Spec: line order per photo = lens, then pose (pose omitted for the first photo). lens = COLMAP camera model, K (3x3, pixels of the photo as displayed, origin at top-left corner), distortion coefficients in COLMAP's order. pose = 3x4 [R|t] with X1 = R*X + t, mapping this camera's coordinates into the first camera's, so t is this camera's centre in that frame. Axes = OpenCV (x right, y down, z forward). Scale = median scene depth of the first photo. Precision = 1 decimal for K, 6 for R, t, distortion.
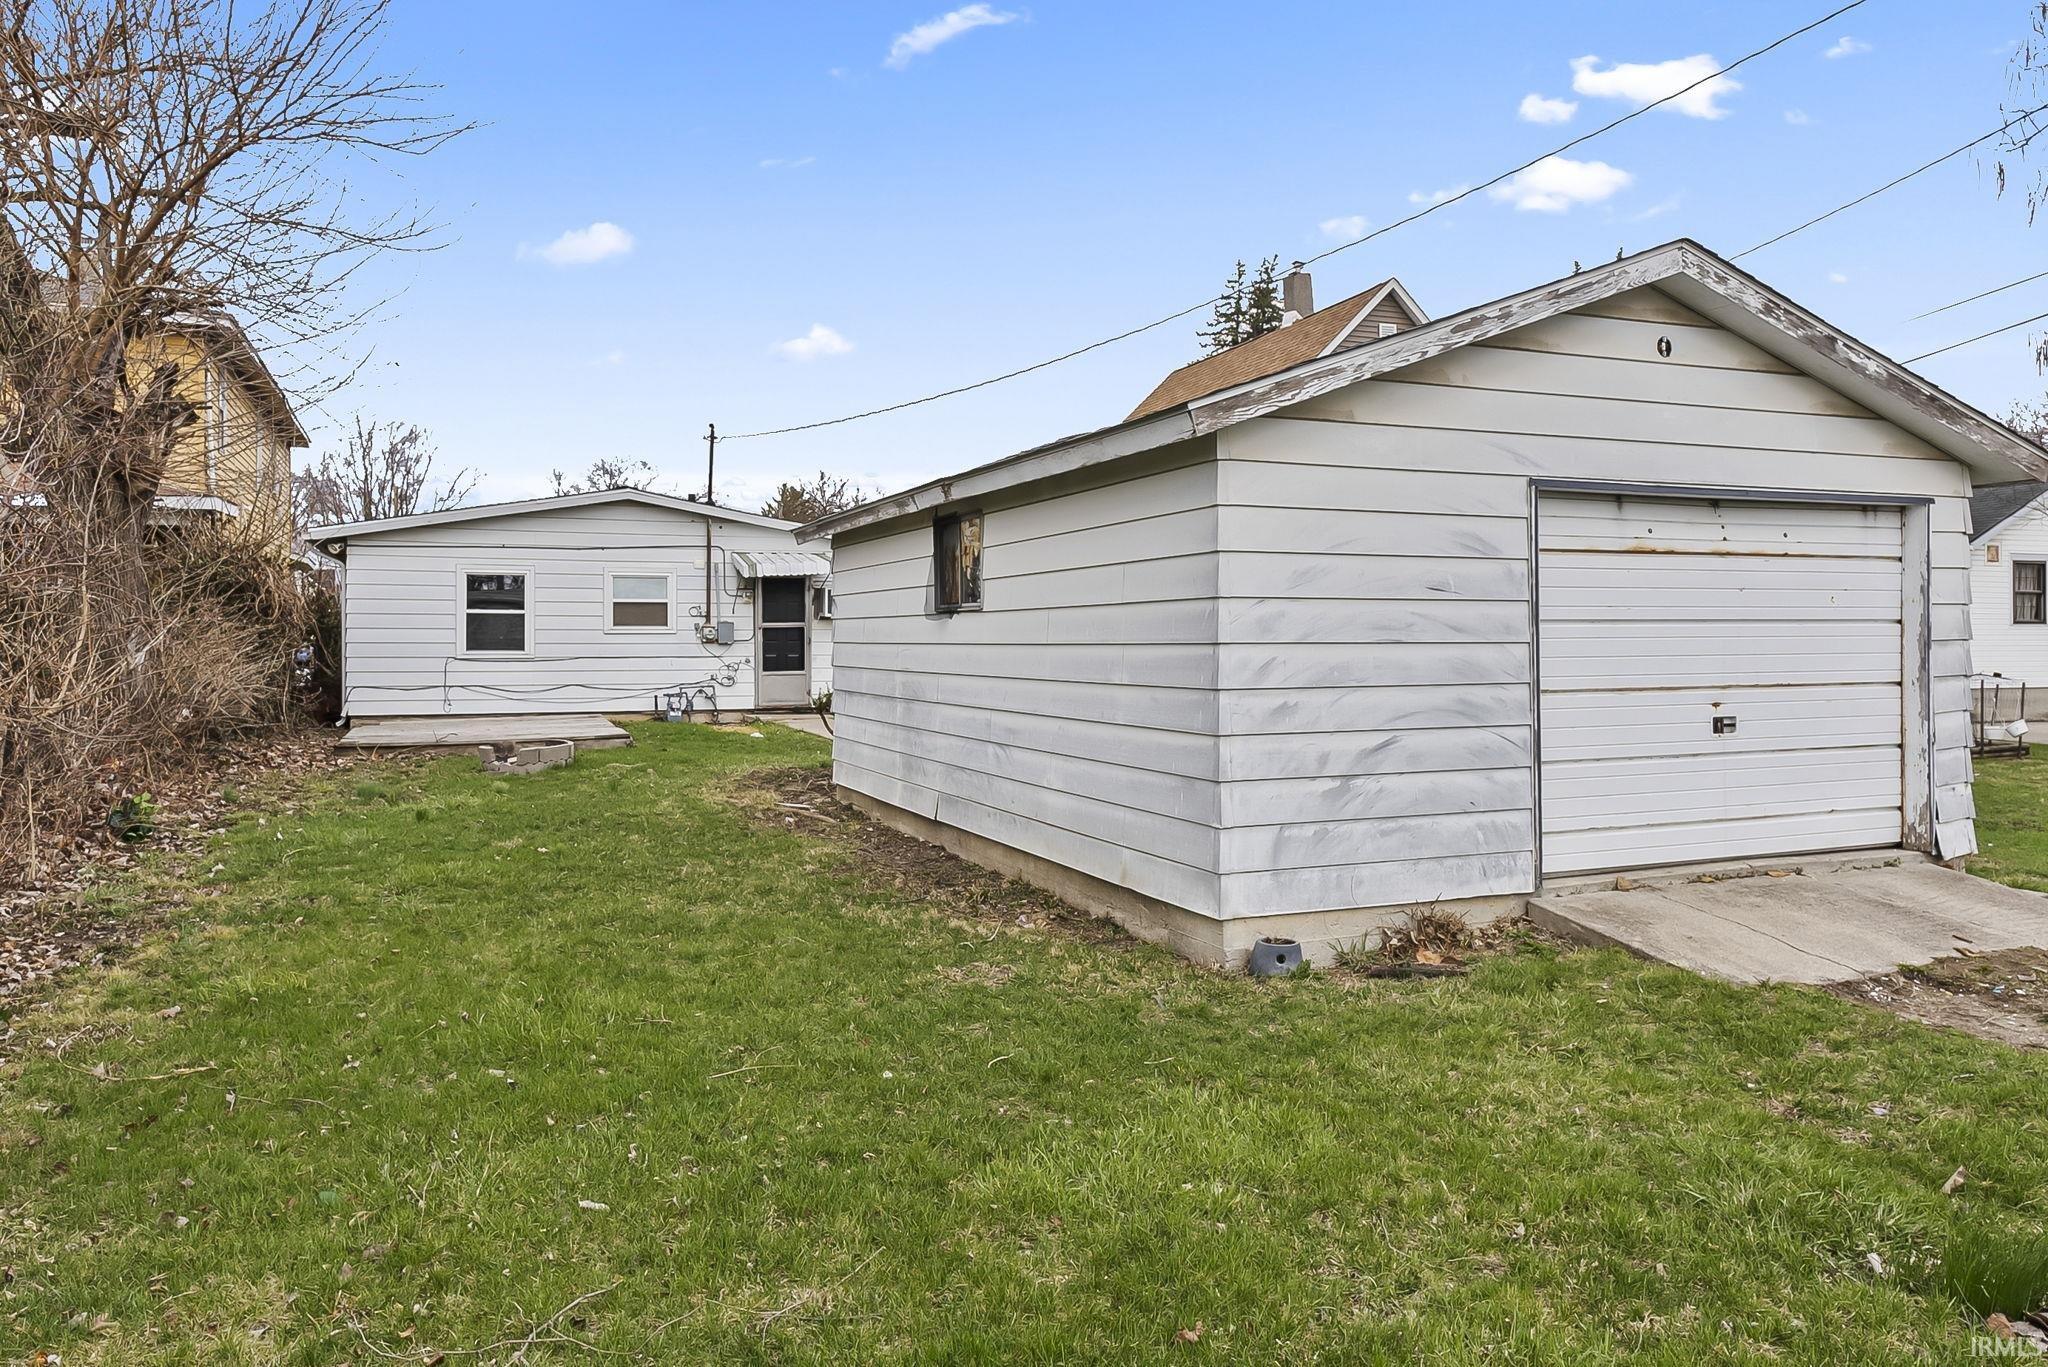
lens RADIAL K [[1445.5, 0, 1025.4], [0, 1445.5, 677.9], [0, 0, 1]] dist [-0.011470, -0.003112]
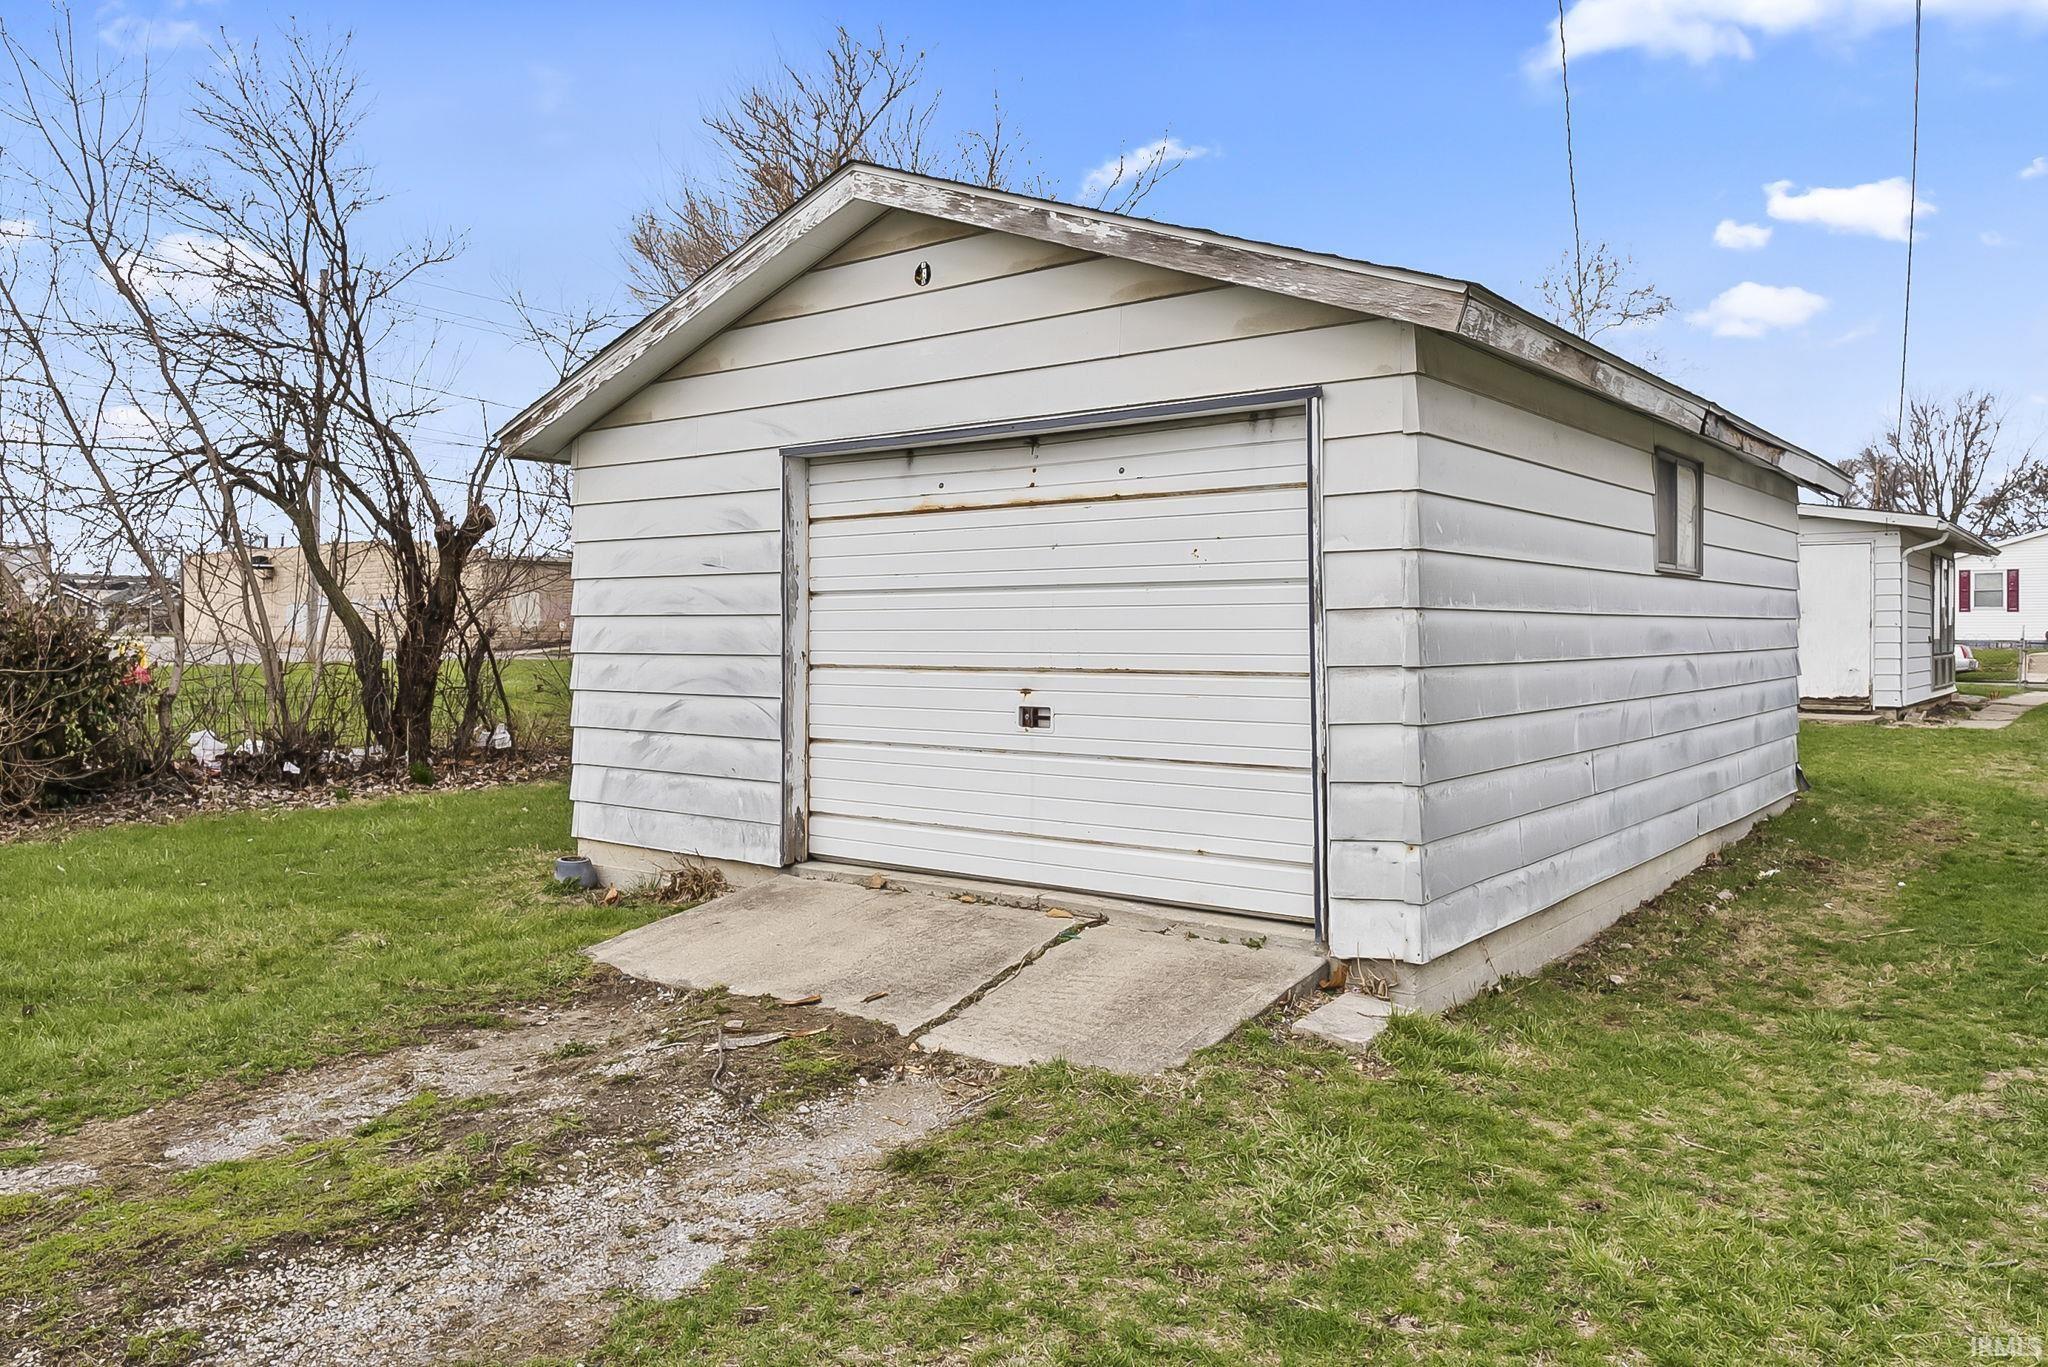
lens RADIAL K [[1445.5, 0, 1022.8], [0, 1445.5, 666.1], [0, 0, 1]] dist [-0.011470, -0.003112]
pose [[0.499016, 0.025242, -0.866225, 4.288531], [-0.024987, 0.999579, 0.014734, -0.026777], [0.866232, 0.014292, 0.499437, 2.156135]]
